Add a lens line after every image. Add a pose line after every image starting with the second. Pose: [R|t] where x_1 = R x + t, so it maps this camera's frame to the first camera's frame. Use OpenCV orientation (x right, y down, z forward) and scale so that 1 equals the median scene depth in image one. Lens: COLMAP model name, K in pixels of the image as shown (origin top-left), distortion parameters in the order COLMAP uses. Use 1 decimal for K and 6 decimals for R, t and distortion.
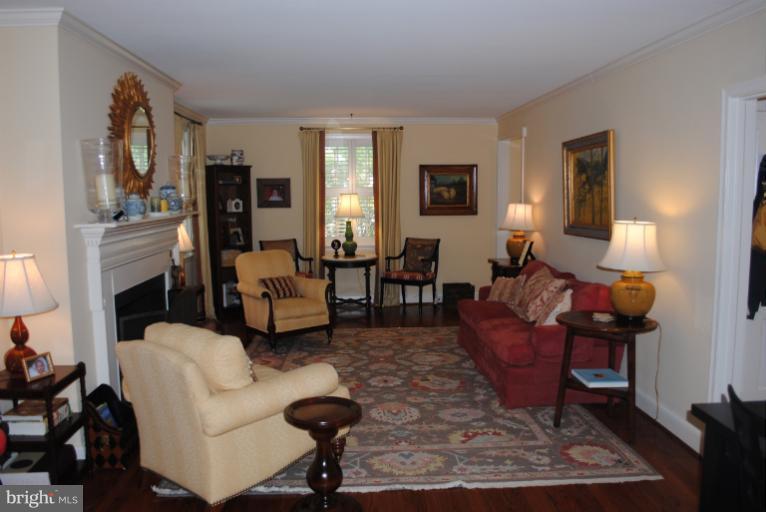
lens RADIAL K [[605.6, 0, 385.6], [0, 605.6, 253.8], [0, 0, 1]] dist [-0.076338, -0.000896]
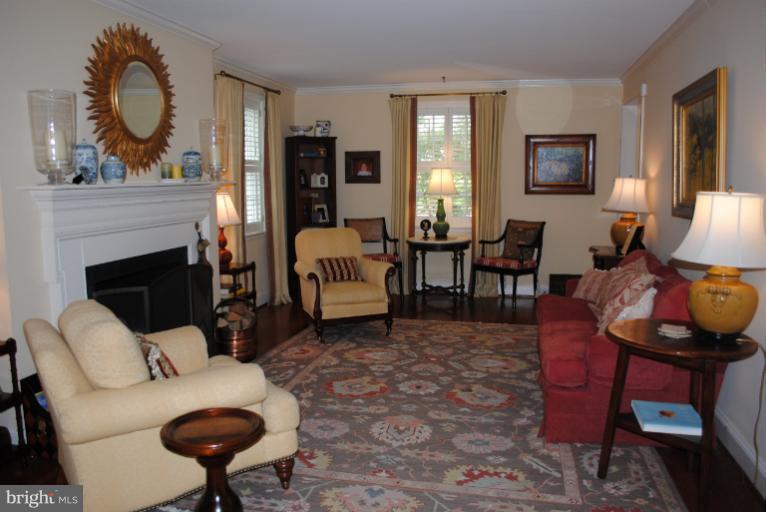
lens RADIAL K [[605.6, 0, 385.6], [0, 605.6, 253.8], [0, 0, 1]] dist [-0.076338, -0.000896]
pose [[0.959993, 0.039865, -0.277171, 0.147459], [-0.033364, 0.999047, 0.028134, 0.005661], [0.278028, -0.017761, 0.960409, 0.162980]]
